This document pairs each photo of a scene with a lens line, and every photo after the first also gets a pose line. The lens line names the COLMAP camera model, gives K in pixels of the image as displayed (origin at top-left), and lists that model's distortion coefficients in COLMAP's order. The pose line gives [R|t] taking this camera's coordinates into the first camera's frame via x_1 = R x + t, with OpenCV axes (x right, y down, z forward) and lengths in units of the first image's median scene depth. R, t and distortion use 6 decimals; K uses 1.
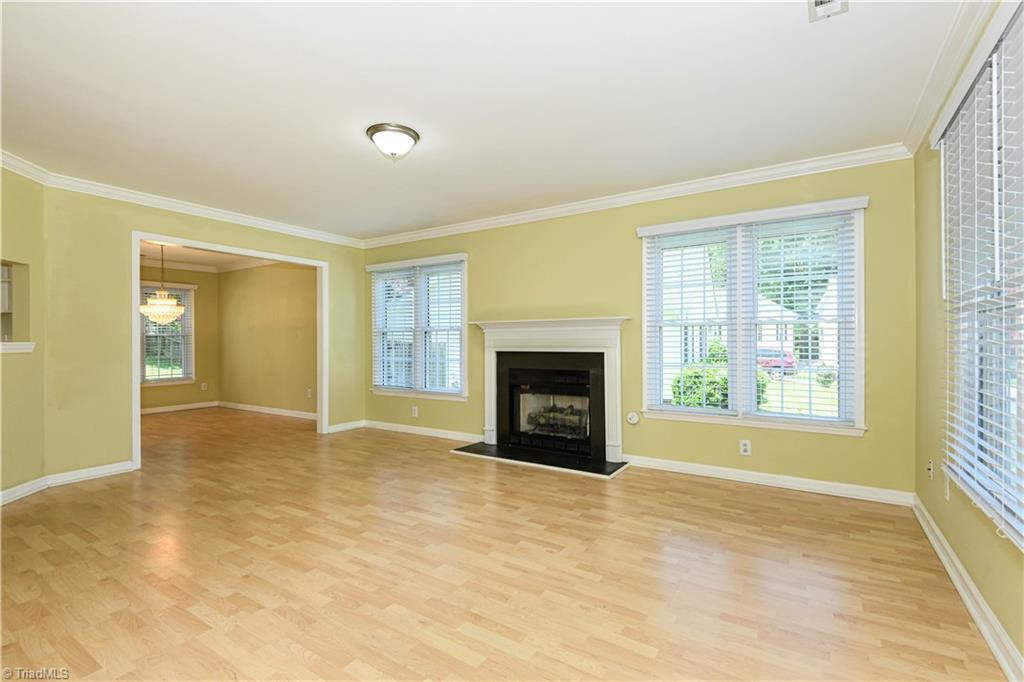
lens RADIAL K [[468.4, 0, 512.0], [0, 468.4, 341.0], [0, 0, 1]] dist [0.032307, -0.022160]
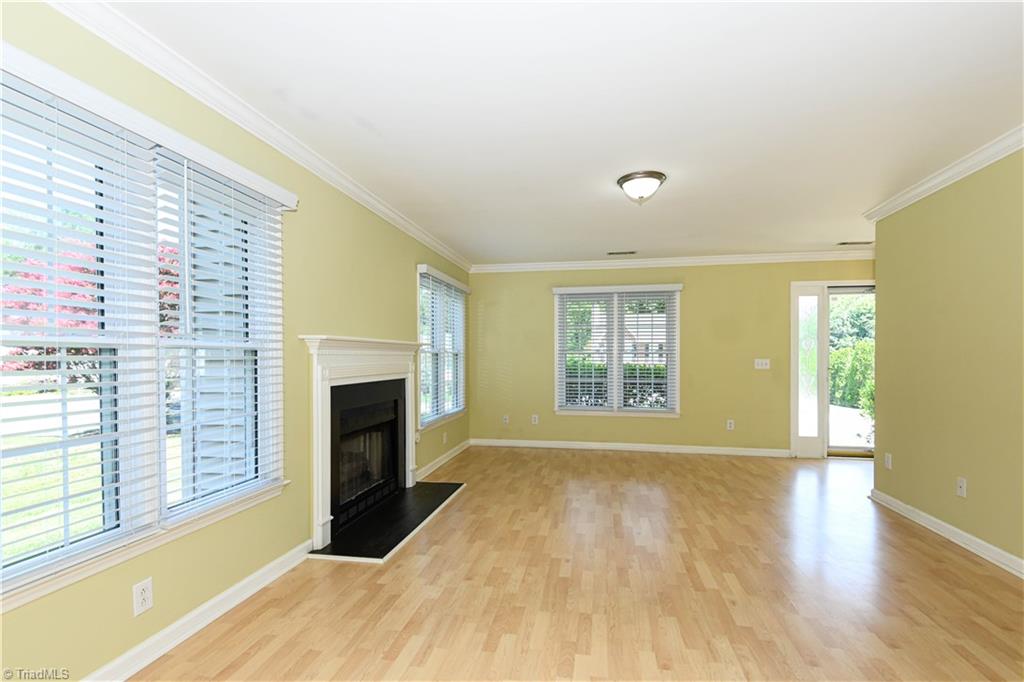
lens RADIAL K [[477.1, 0, 518.4], [0, 477.1, 343.5], [0, 0, 1]] dist [0.031192, -0.025213]
pose [[-0.390481, 0.029792, 0.920129, -1.110265], [0.010244, 0.999555, -0.028016, -0.022145], [-0.920554, -0.001514, -0.390612, 1.611108]]
